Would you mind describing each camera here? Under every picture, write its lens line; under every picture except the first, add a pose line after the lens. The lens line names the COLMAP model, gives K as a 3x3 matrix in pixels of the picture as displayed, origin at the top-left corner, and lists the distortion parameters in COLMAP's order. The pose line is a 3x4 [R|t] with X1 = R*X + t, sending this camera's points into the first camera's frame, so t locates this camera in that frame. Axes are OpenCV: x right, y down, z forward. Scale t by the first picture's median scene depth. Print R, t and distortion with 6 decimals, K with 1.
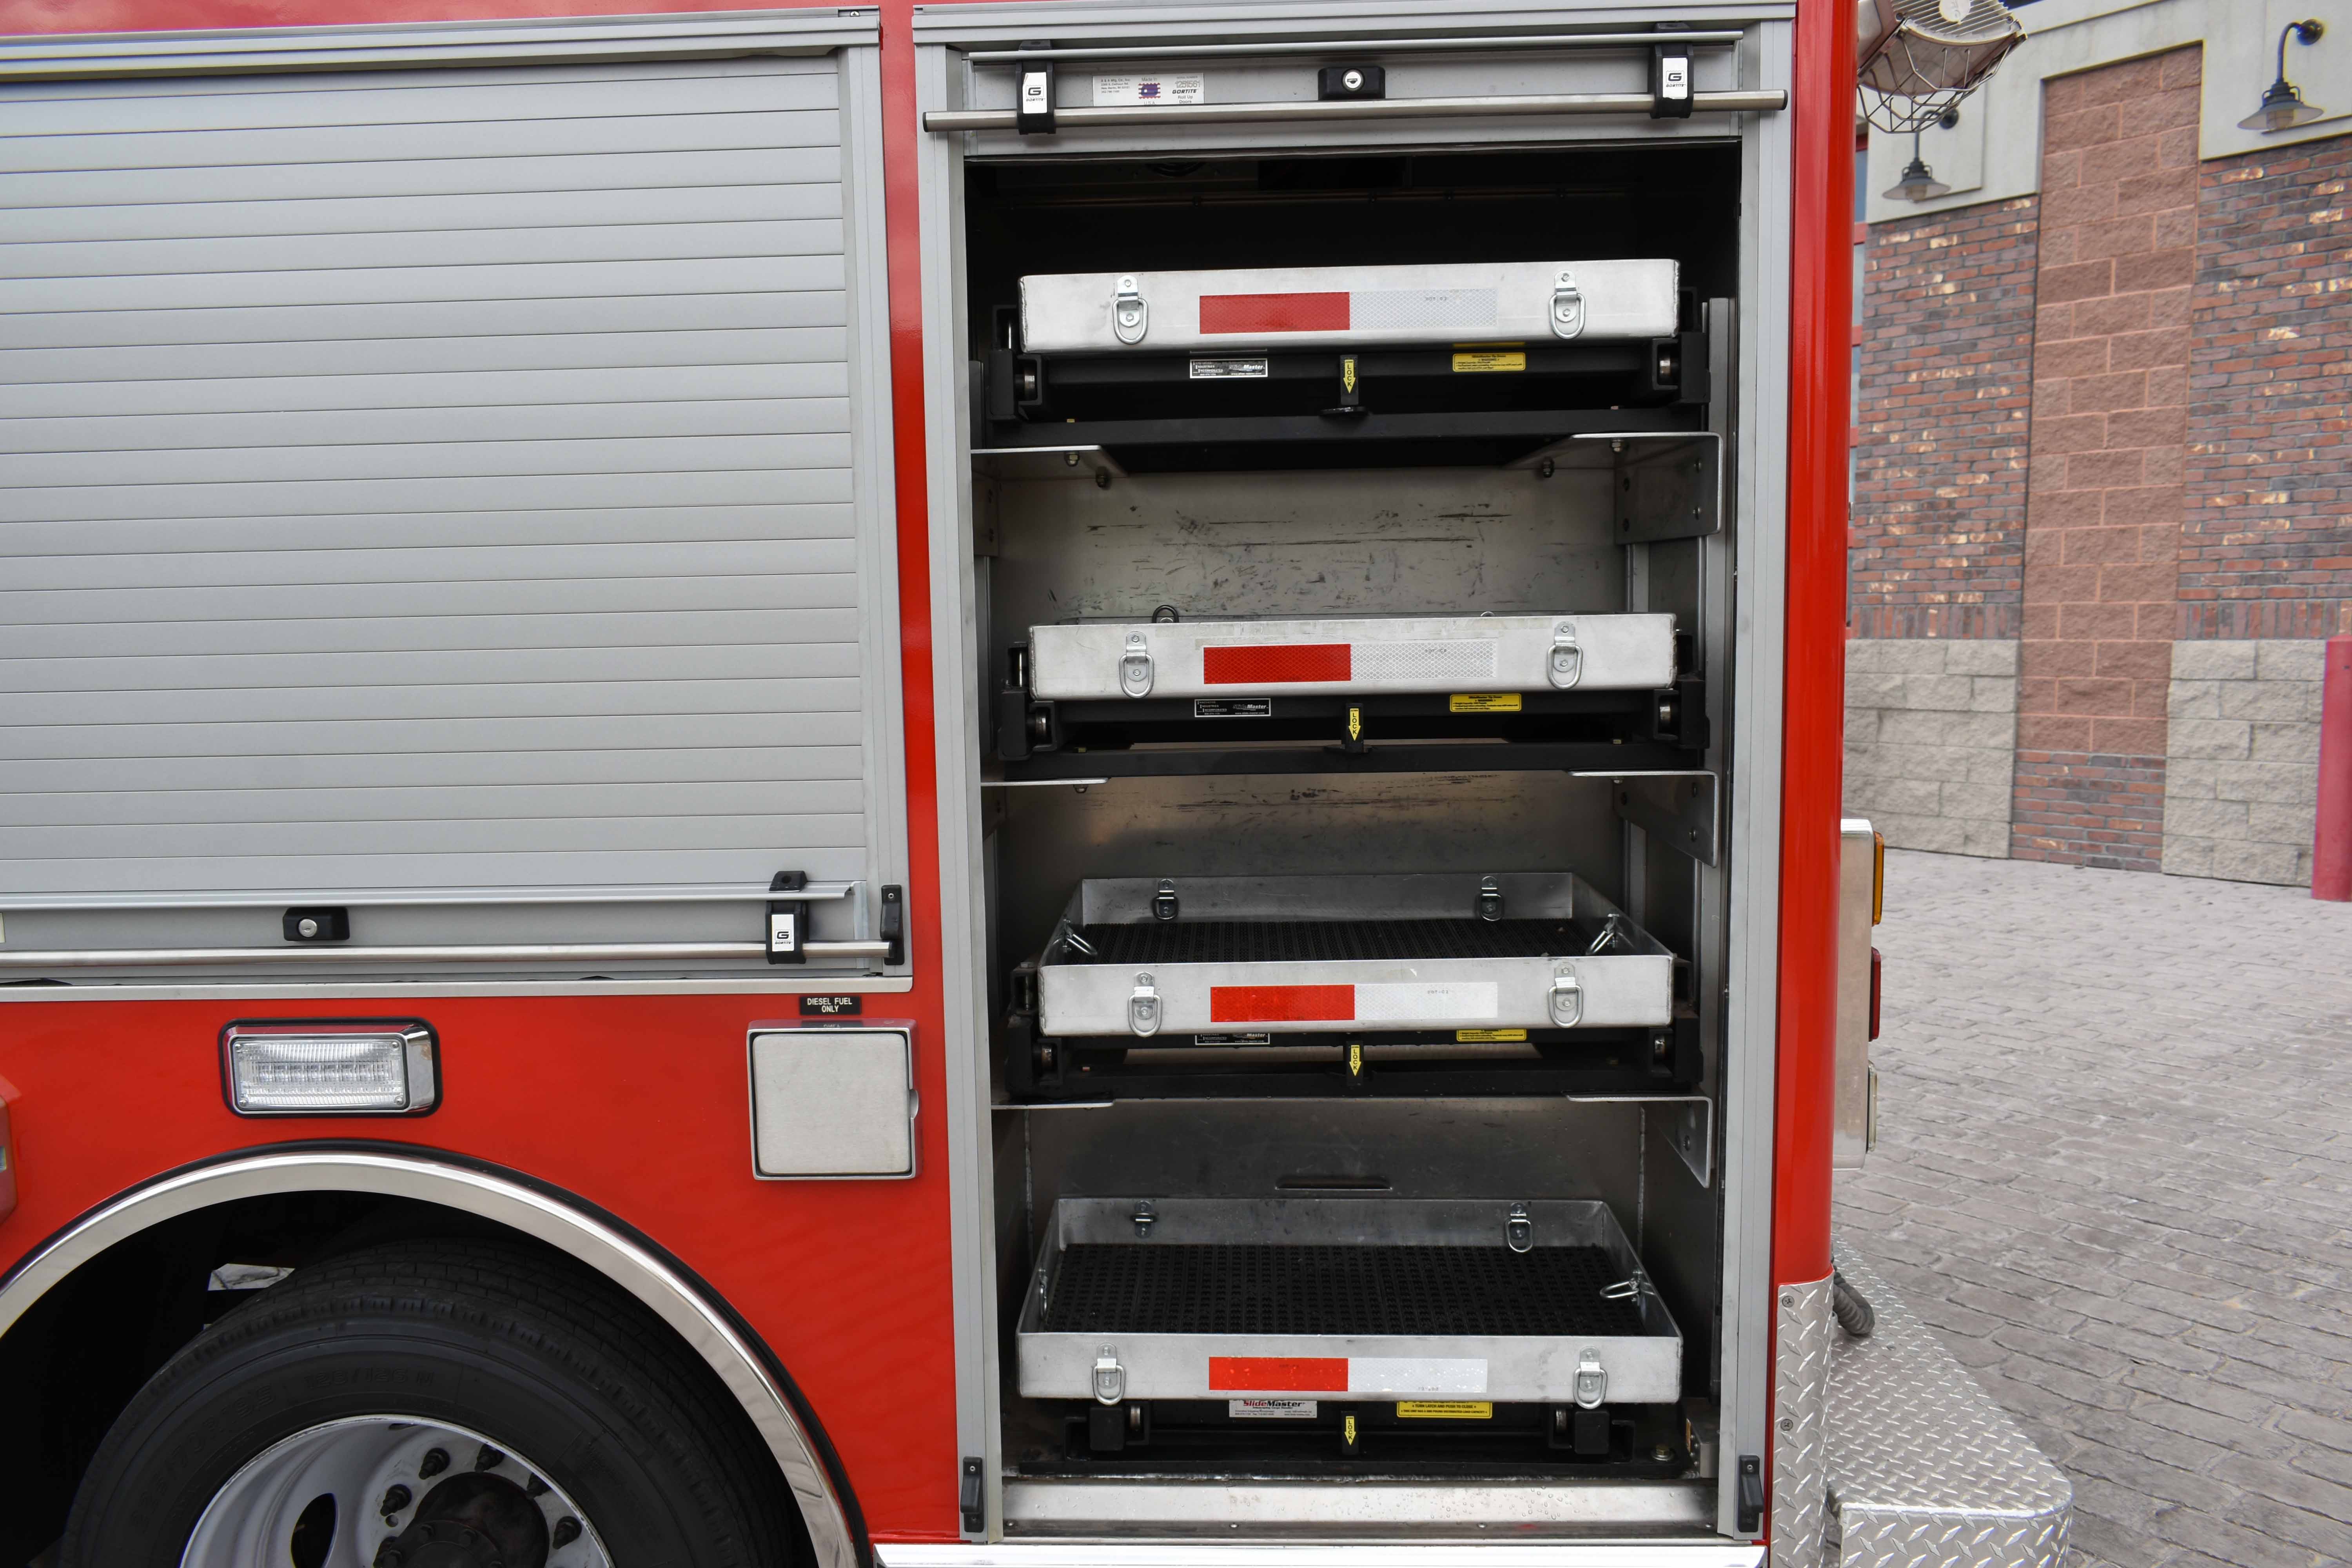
lens RADIAL K [[1799.4, 0, 1179.1], [0, 1799.4, 785.9], [0, 0, 1]] dist [-0.025495, 0.015816]
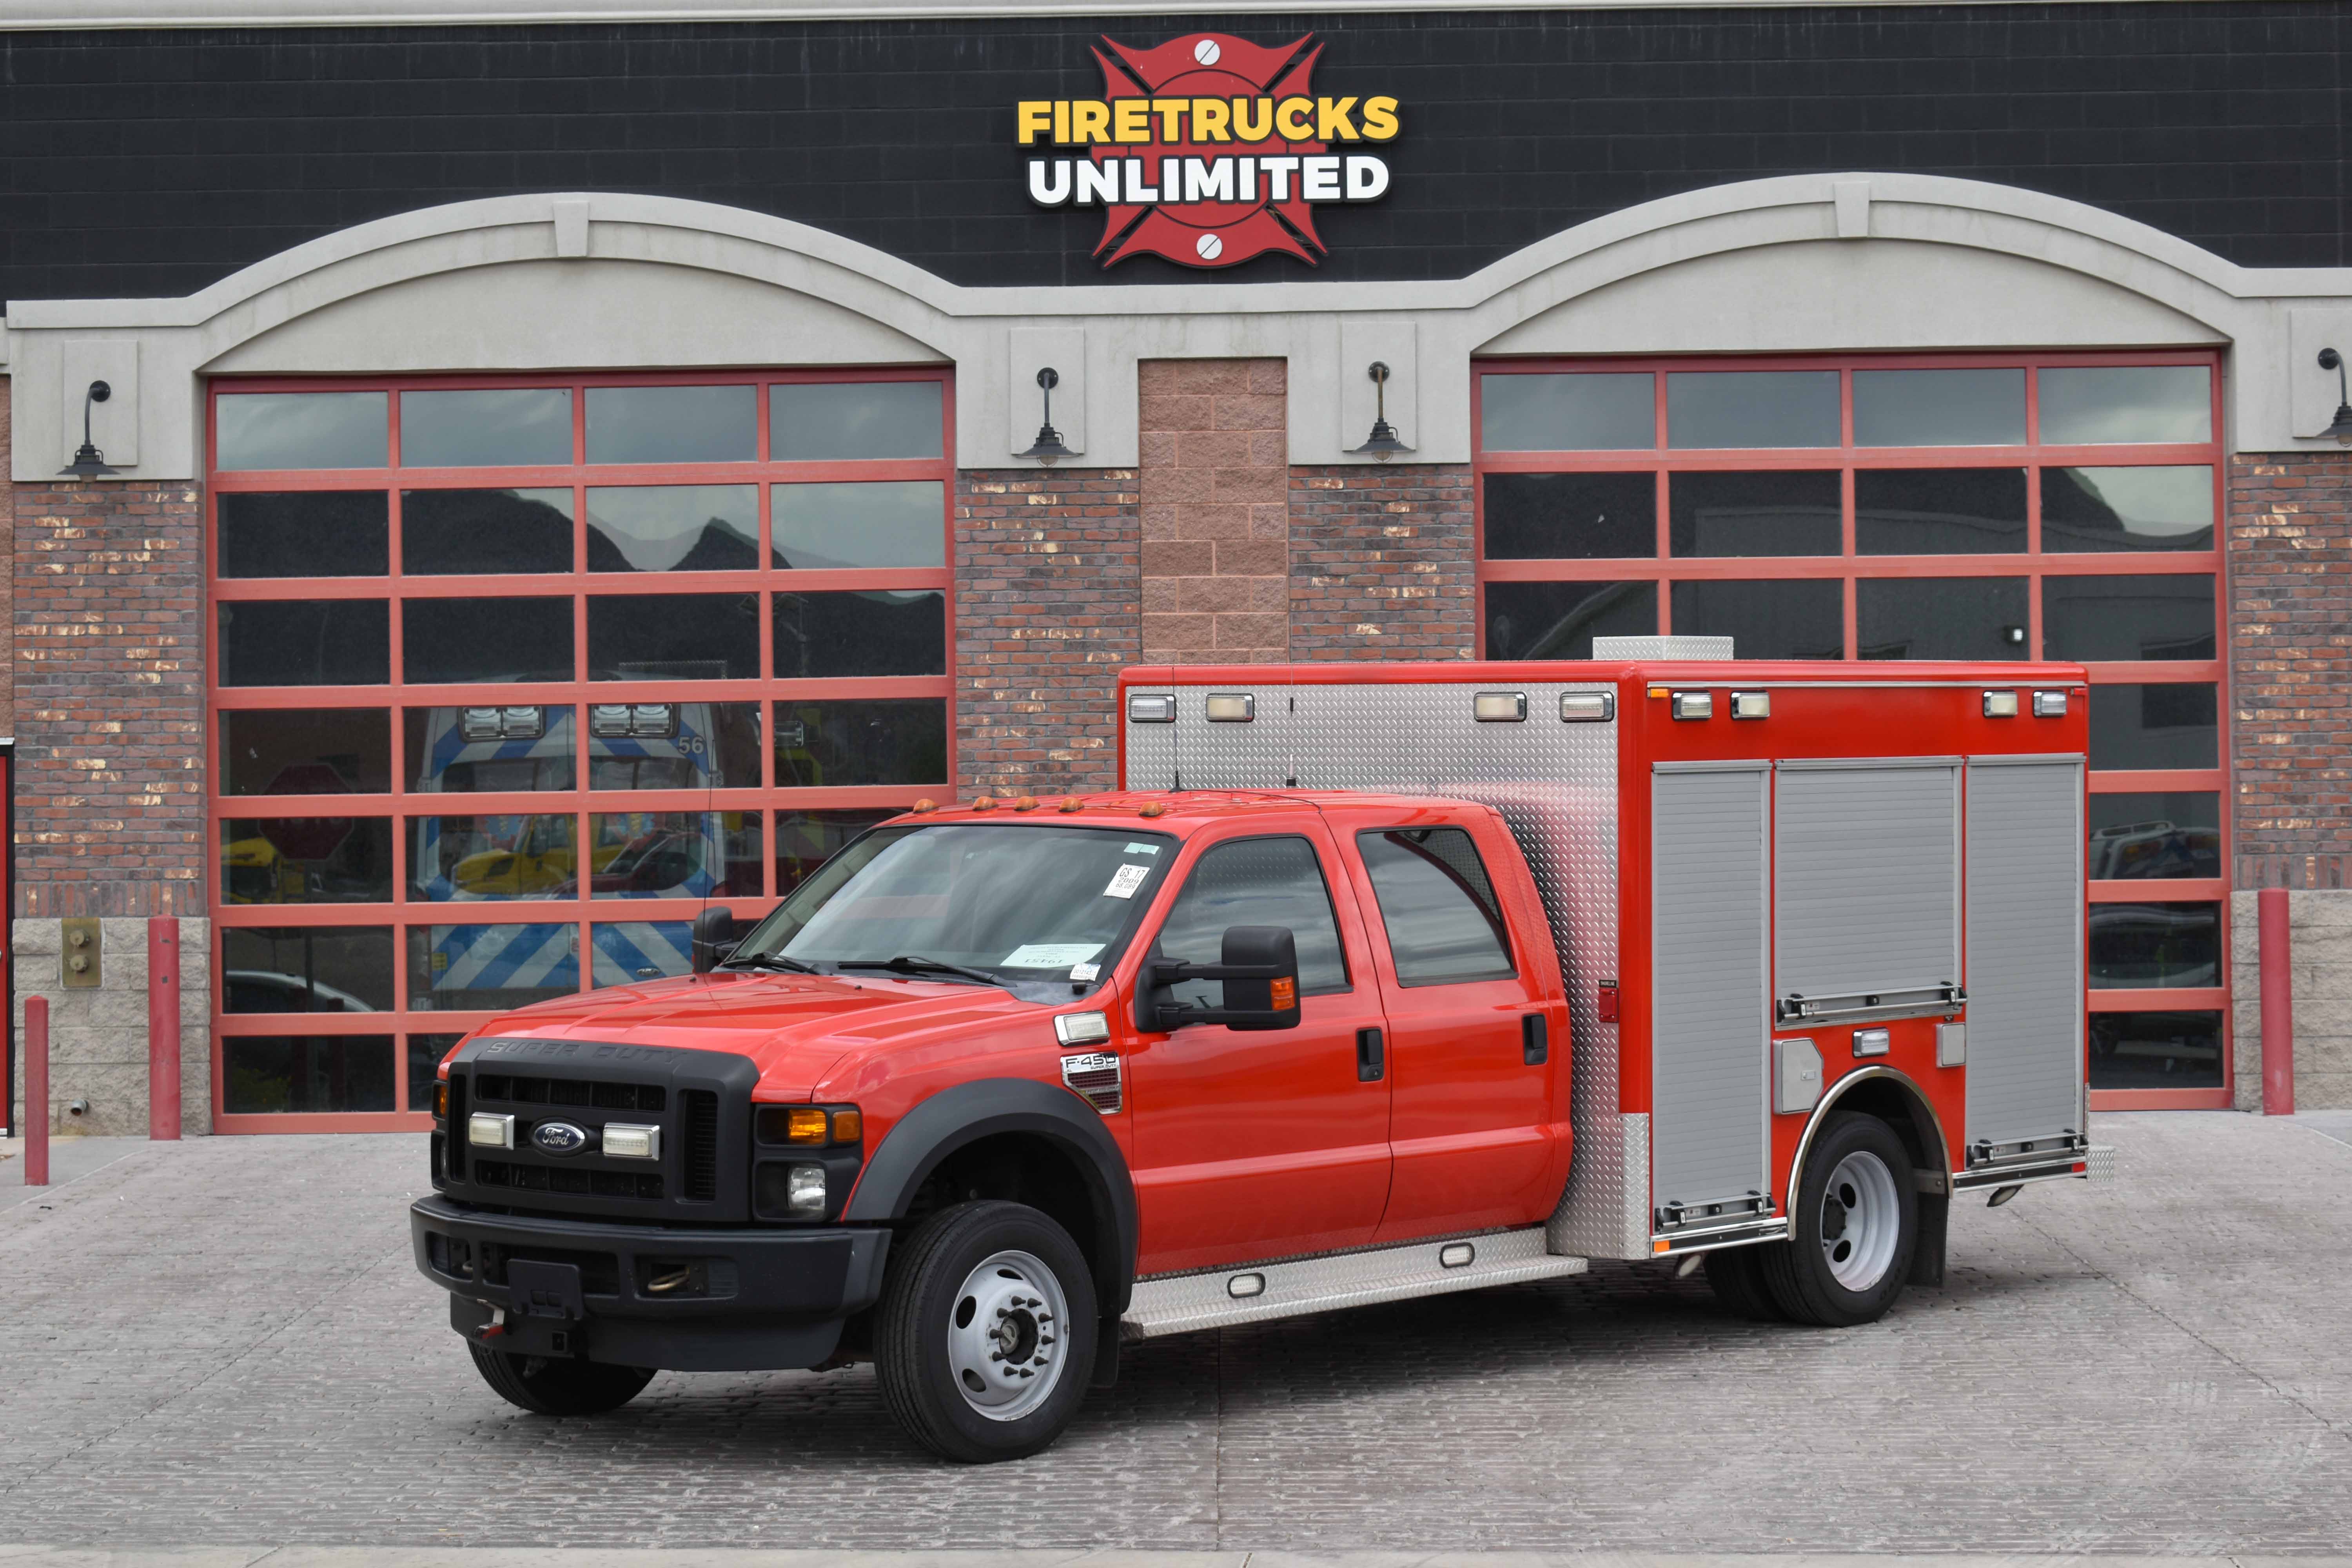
lens RADIAL K [[5129.1, 0, 1176.0], [0, 5129.1, 784.0], [0, 0, 1]] dist [-0.019508, -0.243685]
pose [[0.634062, 0.002897, 0.773276, -7.199804], [0.075003, 0.995048, -0.065228, 0.163549], [-0.769636, 0.099357, 0.630705, -3.432999]]
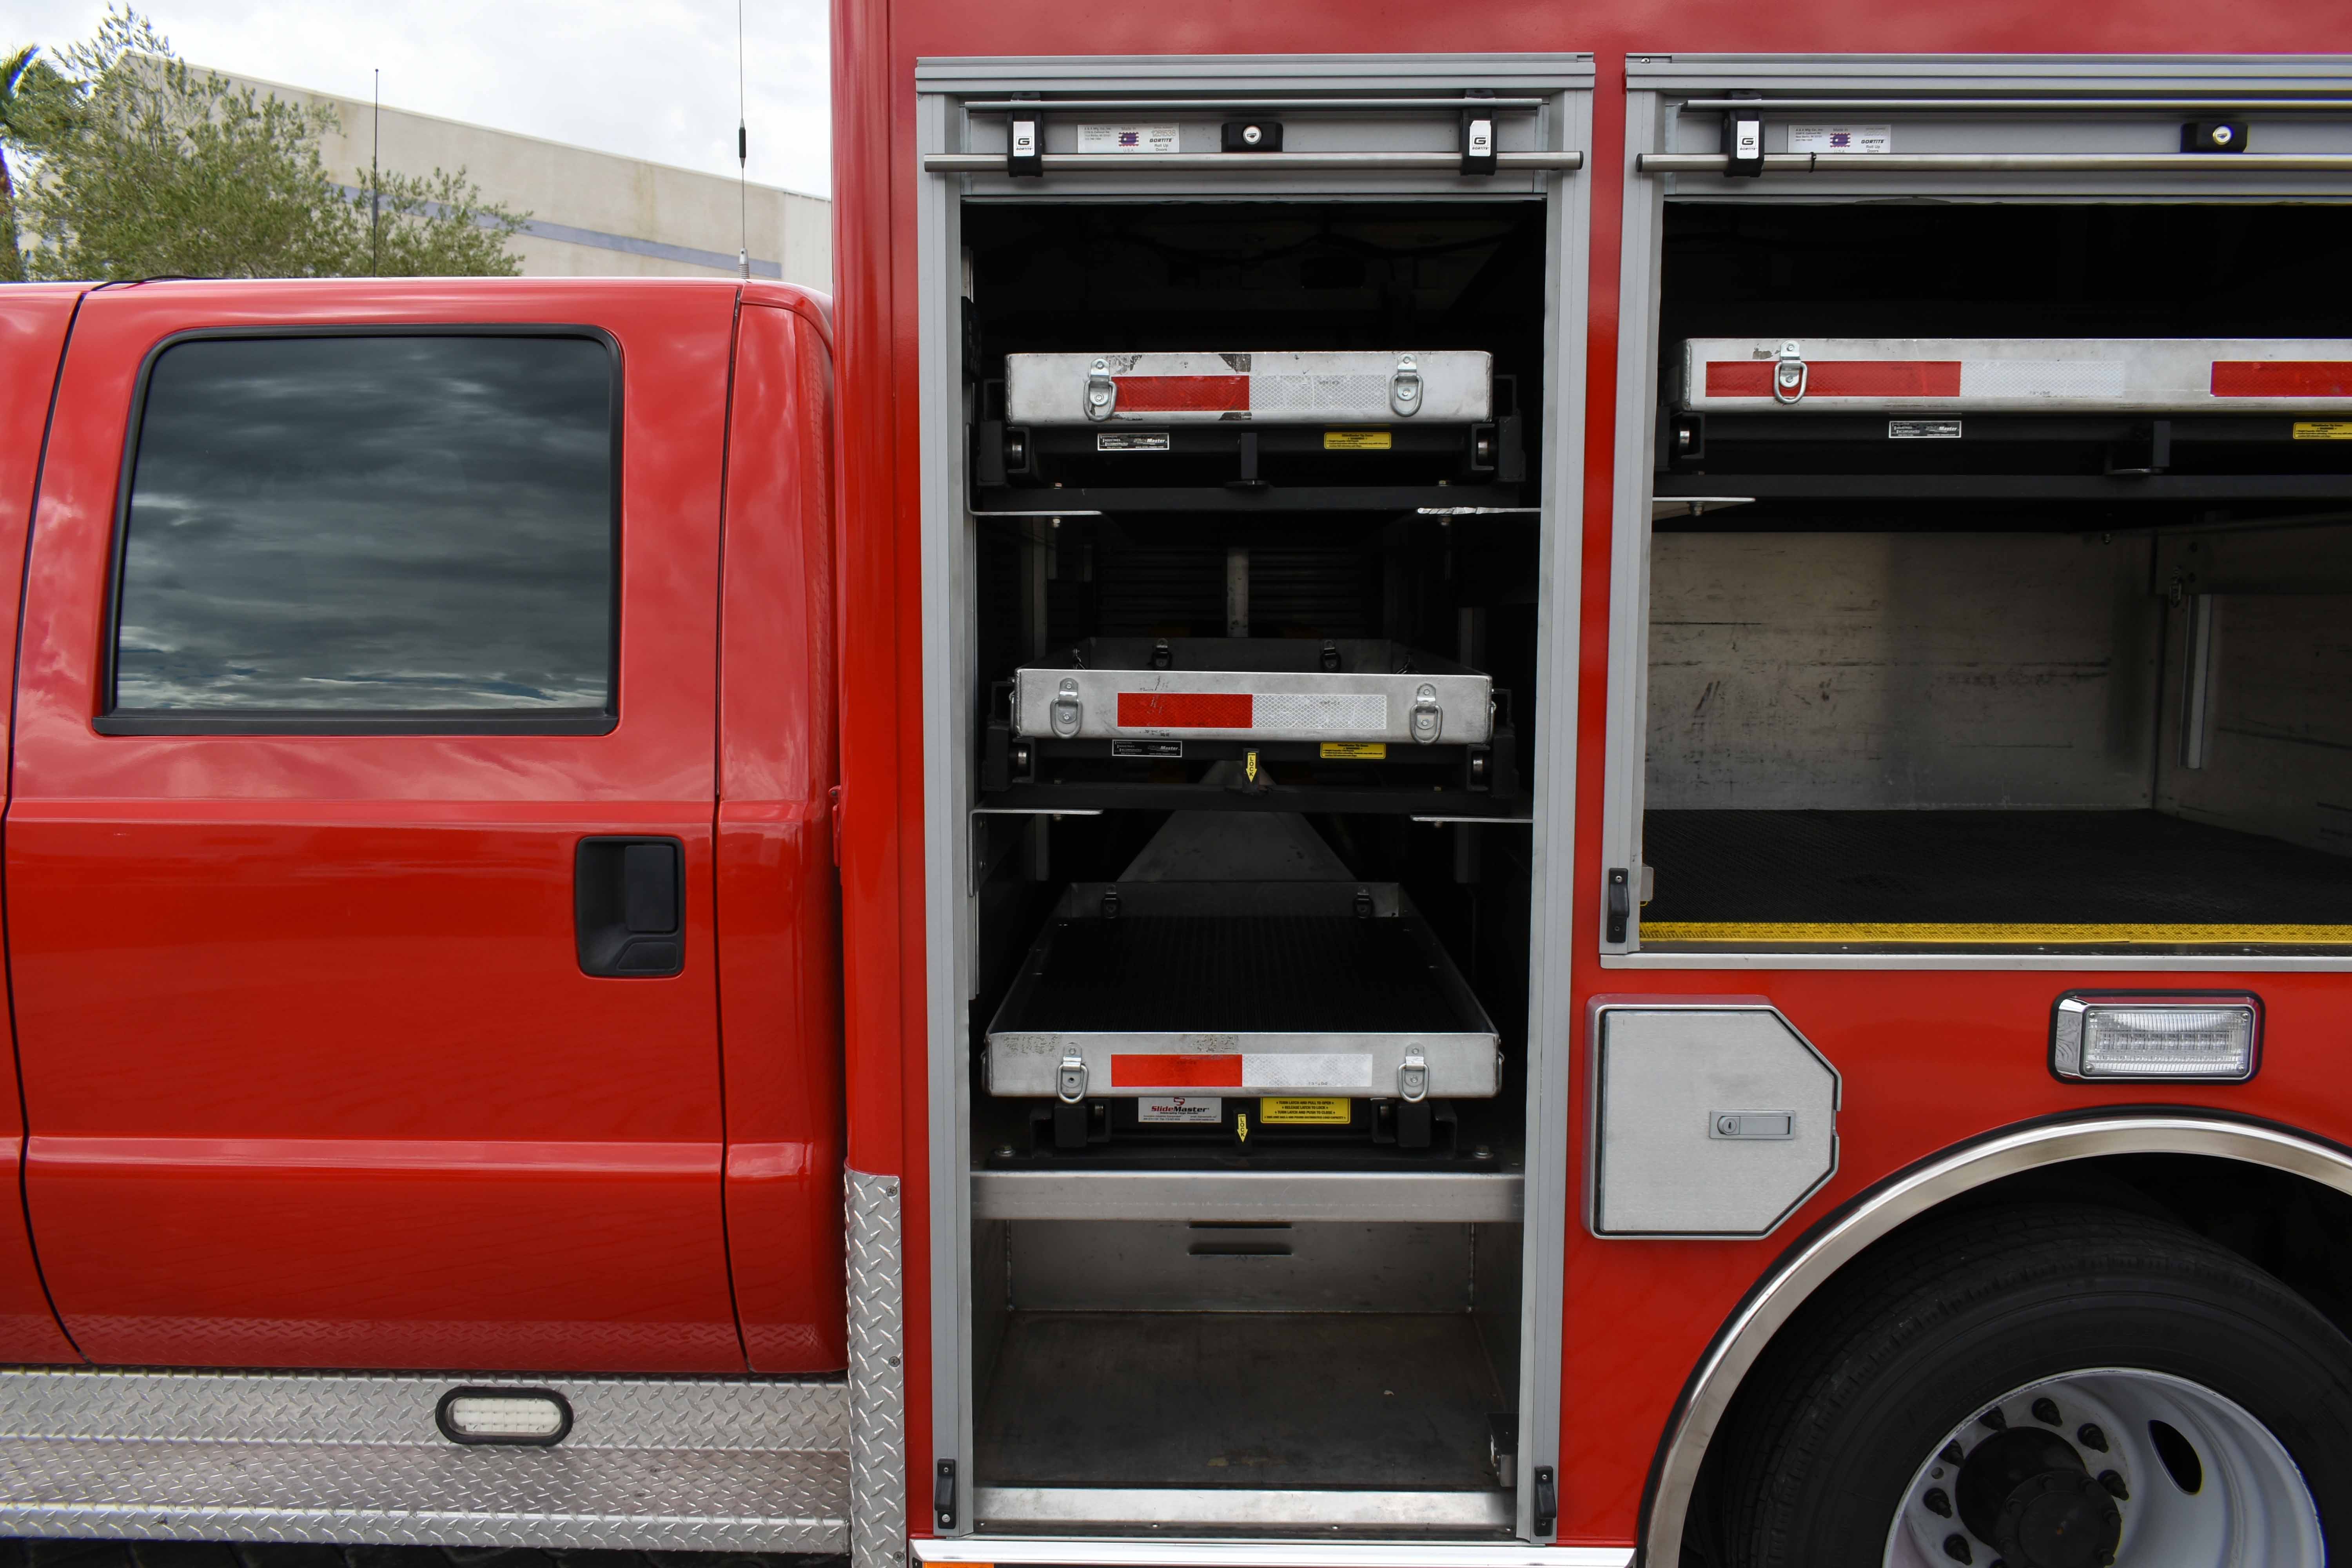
lens RADIAL K [[1805.1, 0, 1179.7], [0, 1805.1, 784.0], [0, 0, 1]] dist [-0.022257, 0.013502]
pose [[0.999719, 0.020907, 0.011173, -0.841030], [-0.020899, 0.999781, -0.000850, 0.016918], [-0.011188, 0.000616, 0.999937, -0.042842]]
